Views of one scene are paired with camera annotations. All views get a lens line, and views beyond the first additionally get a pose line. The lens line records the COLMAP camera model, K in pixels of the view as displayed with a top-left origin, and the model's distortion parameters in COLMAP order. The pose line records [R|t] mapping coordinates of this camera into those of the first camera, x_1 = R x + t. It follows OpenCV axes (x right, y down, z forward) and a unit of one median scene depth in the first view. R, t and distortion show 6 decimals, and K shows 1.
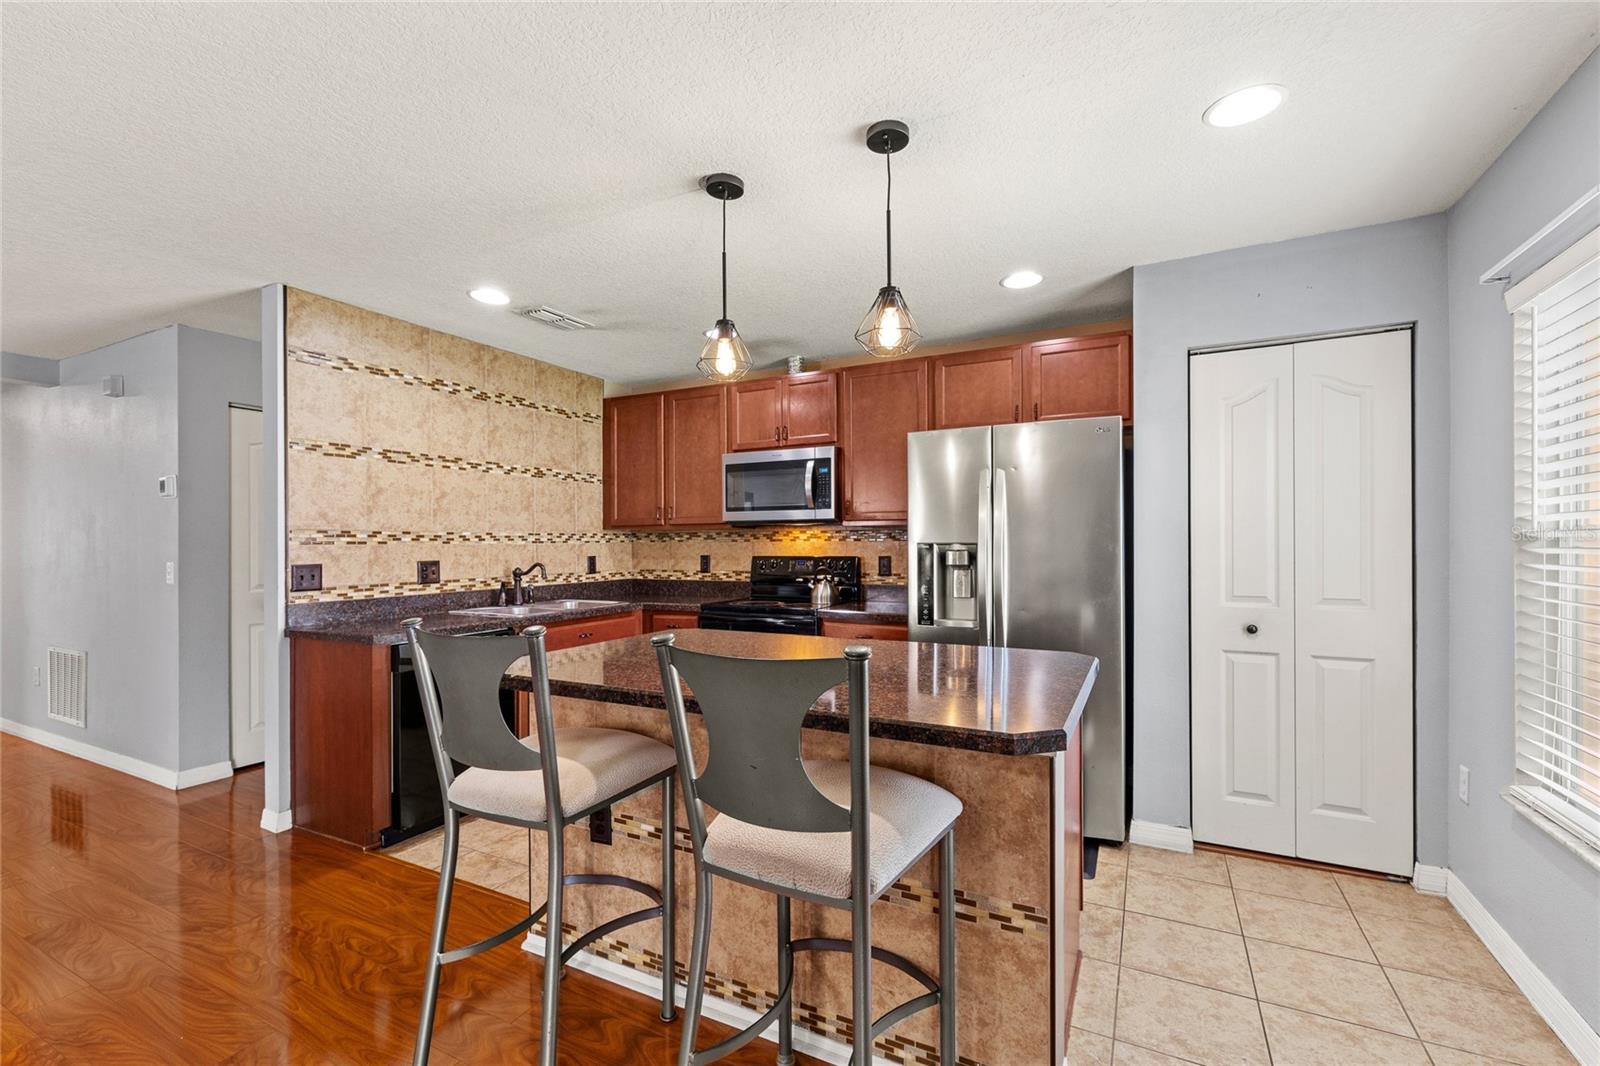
lens RADIAL K [[683.6, 0, 792.8], [0, 683.6, 542.0], [0, 0, 1]] dist [0.001327, -0.000114]
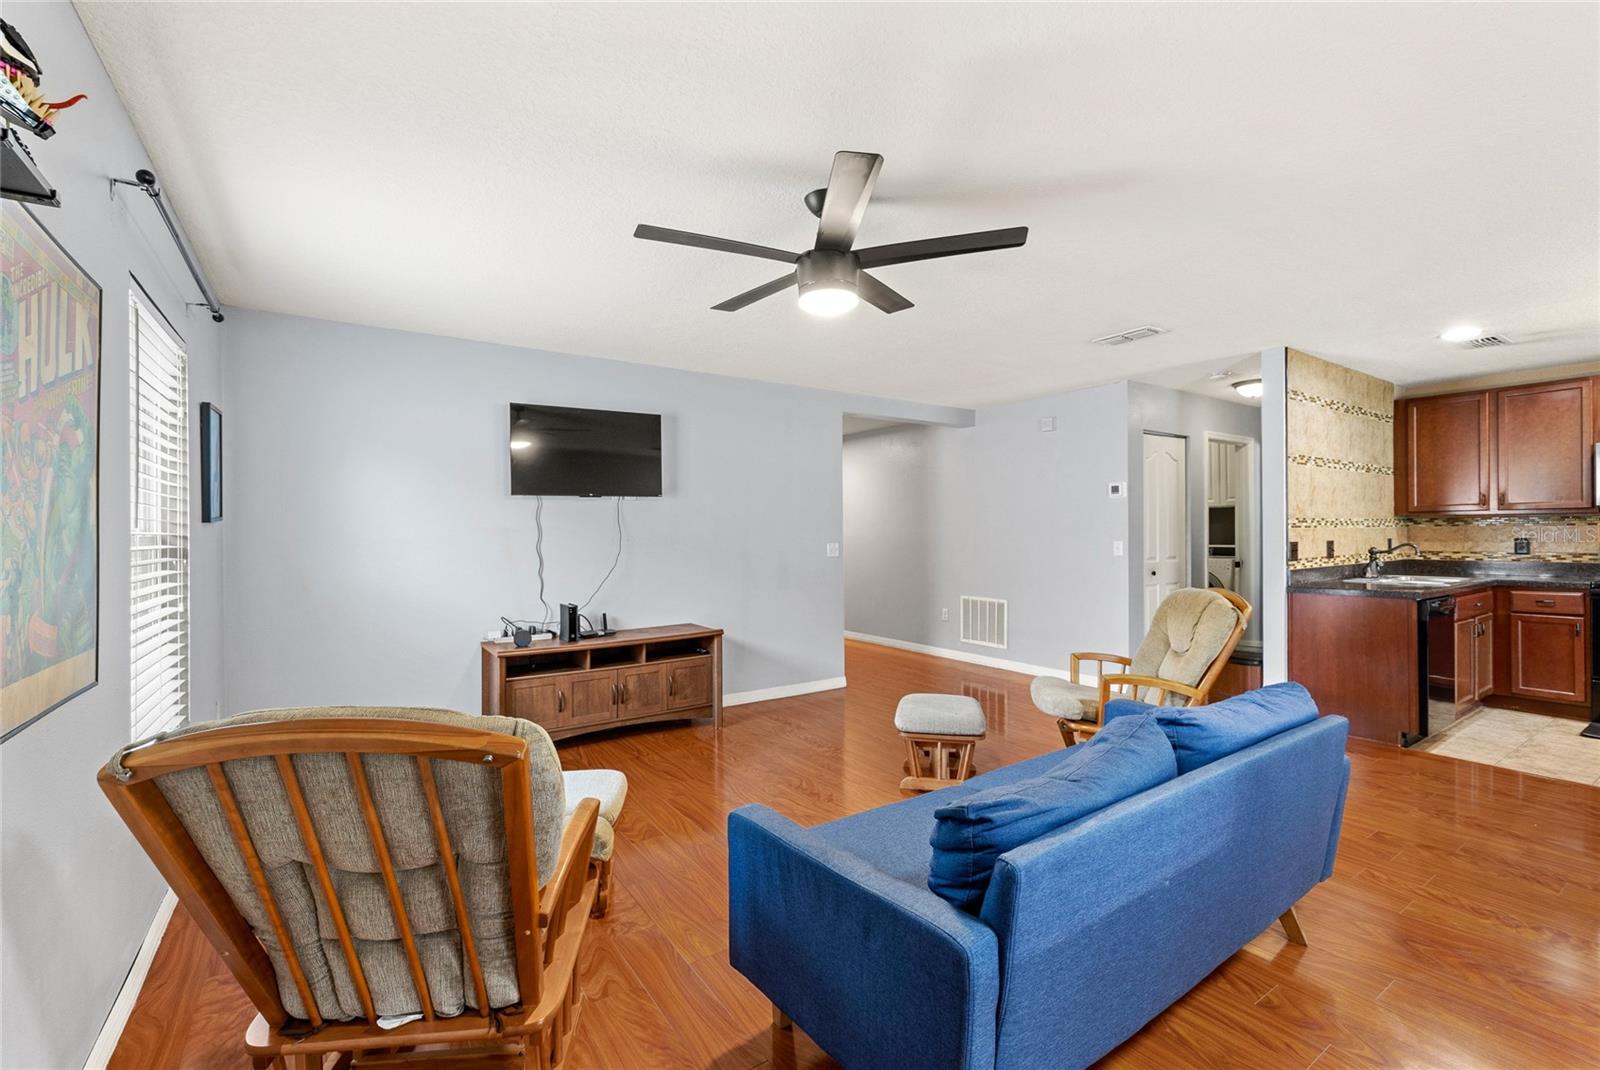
lens RADIAL K [[683.6, 0, 802.4], [0, 683.6, 533.3], [0, 0, 1]] dist [0.001327, -0.000114]
pose [[0.878456, 0.000449, -0.477823, -0.846193], [0.002605, 0.999980, 0.005729, 0.003688], [0.477816, -0.006278, 0.878438, -0.665928]]
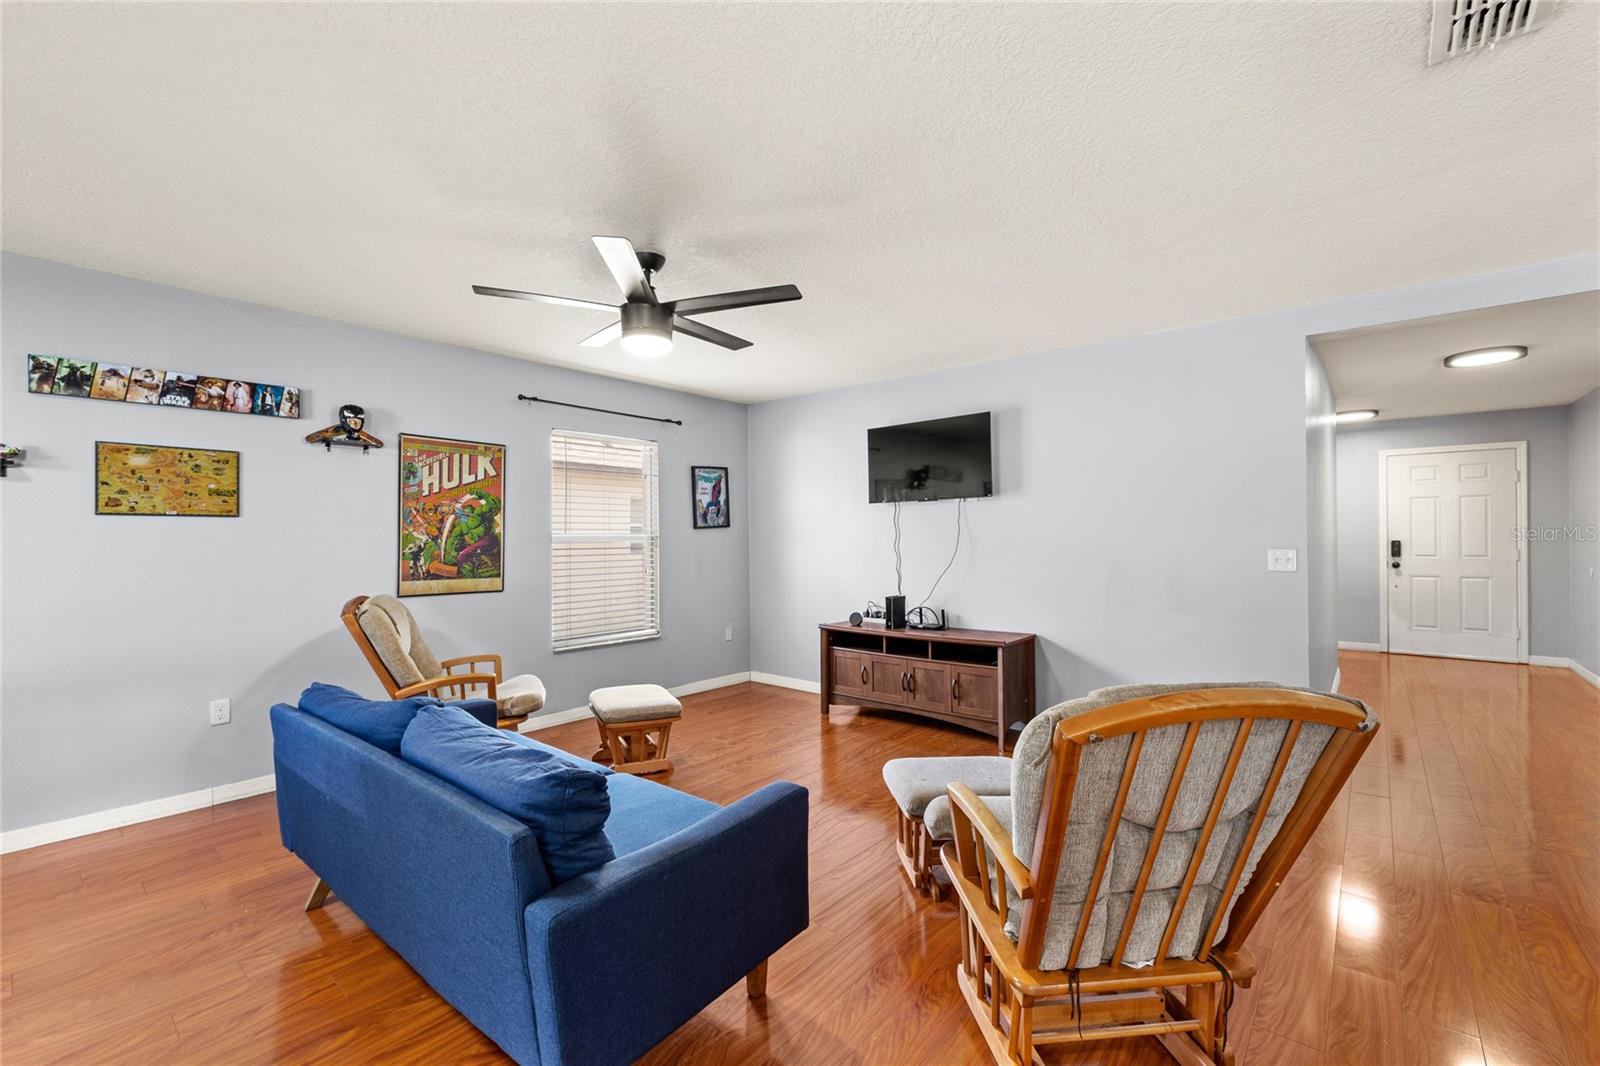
lens RADIAL K [[683.6, 0, 795.0], [0, 683.6, 530.6], [0, 0, 1]] dist [0.001327, -0.000114]
pose [[-0.229440, -0.001623, -0.973322, -0.386482], [0.008754, 0.999955, -0.003731, 0.004911], [0.973284, -0.009376, -0.229415, 0.316073]]
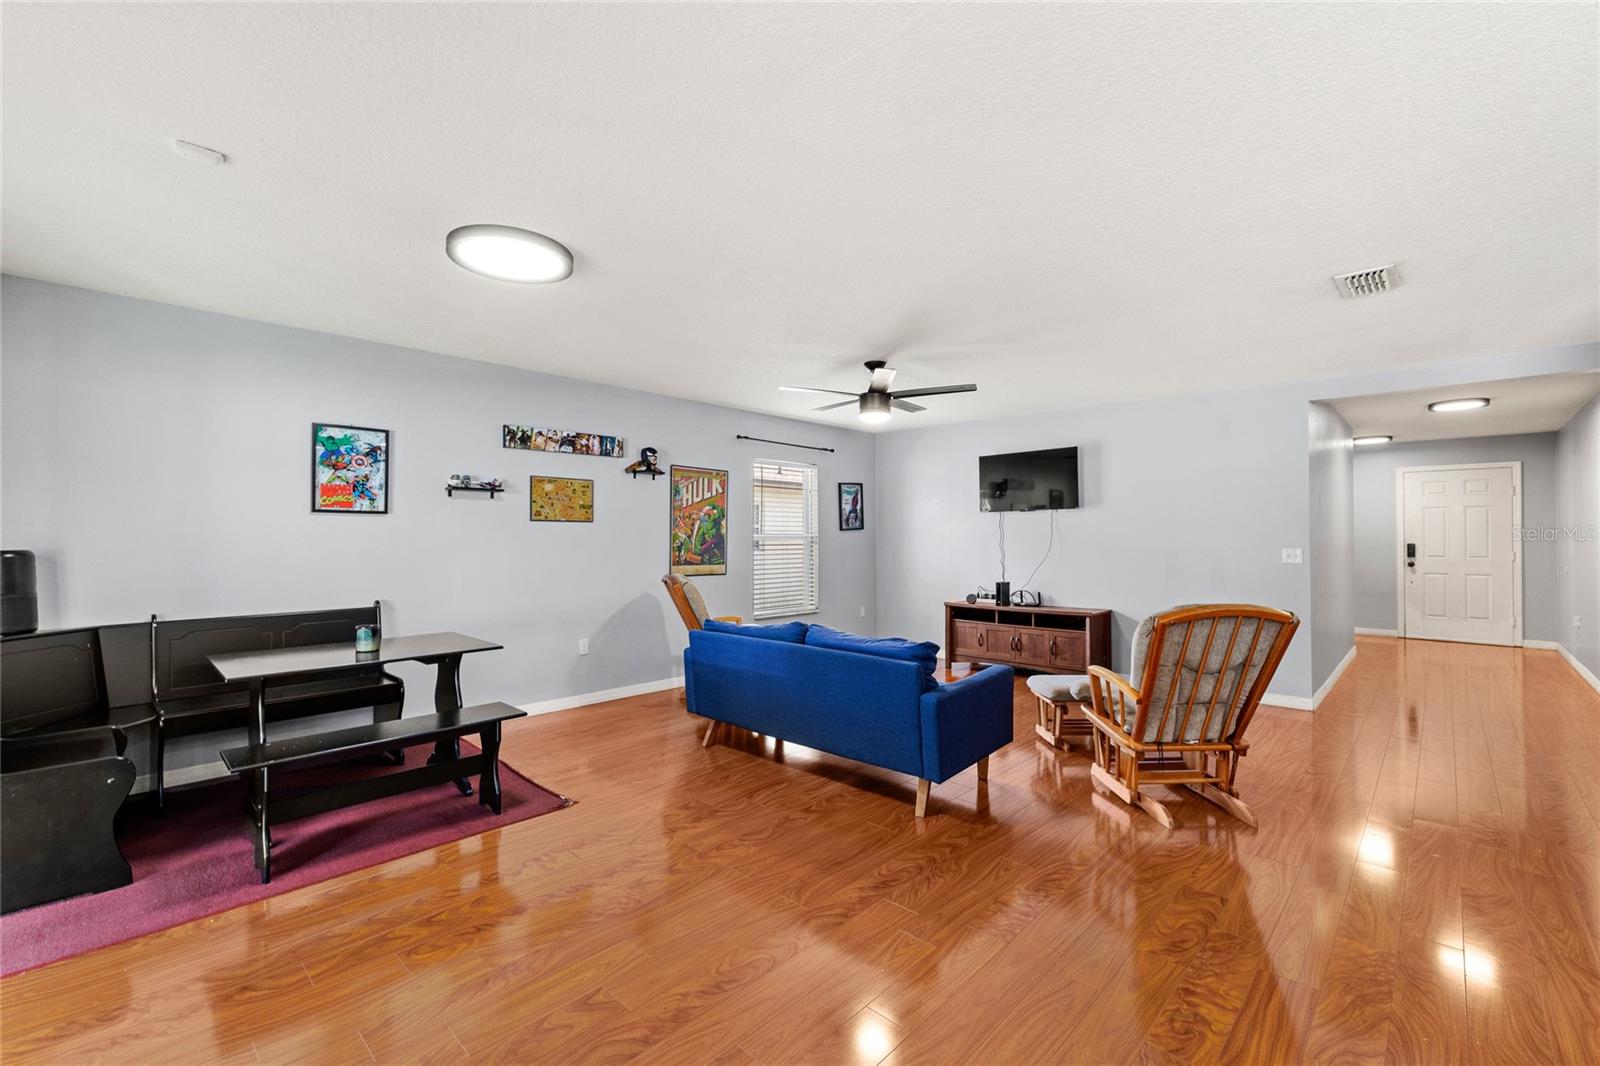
lens RADIAL K [[683.6, 0, 796.4], [0, 683.6, 525.7], [0, 0, 1]] dist [0.001327, -0.000114]
pose [[-0.280594, -0.009794, -0.959777, 0.167423], [0.002453, 0.999937, -0.010921, 0.000383], [0.959823, -0.005419, -0.280552, 0.178408]]
